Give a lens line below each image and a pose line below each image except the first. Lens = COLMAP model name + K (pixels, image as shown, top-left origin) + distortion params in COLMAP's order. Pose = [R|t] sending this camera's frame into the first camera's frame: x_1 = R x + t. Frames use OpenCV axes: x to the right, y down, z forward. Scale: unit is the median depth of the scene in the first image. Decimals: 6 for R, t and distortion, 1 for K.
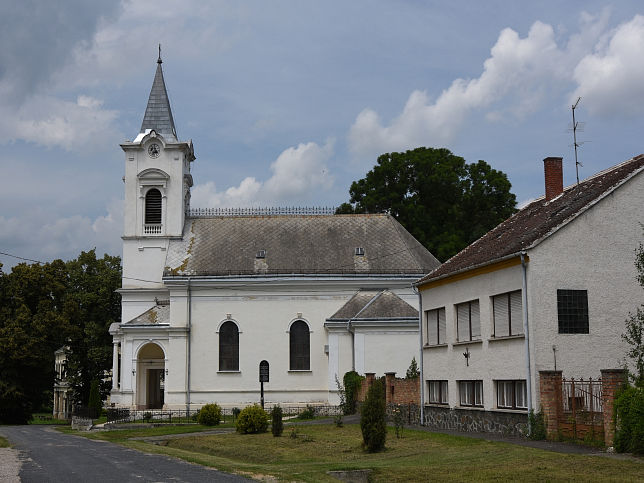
lens RADIAL K [[870.1, 0, 322.0], [0, 870.1, 241.5], [0, 0, 1]] dist [0.001854, 0.048593]
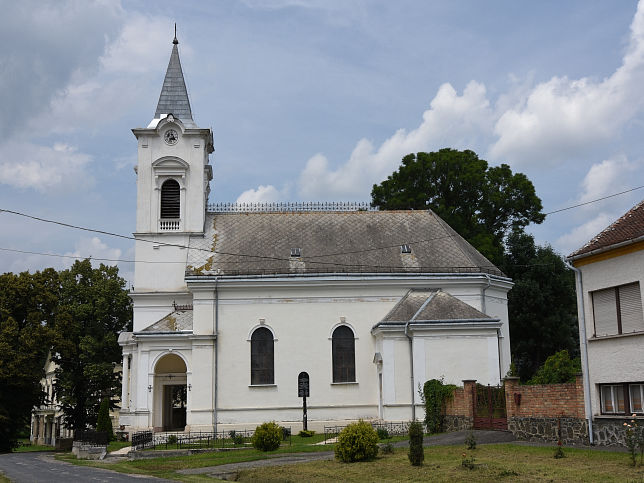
lens RADIAL K [[726.1, 0, 322.6], [0, 726.1, 252.9], [0, 0, 1]] dist [0.017881, -0.010082]
pose [[0.994796, 0.002063, 0.101867, -0.115737], [0.002673, 0.998922, -0.046334, 0.048790], [-0.101853, 0.046365, 0.993718, 0.255922]]
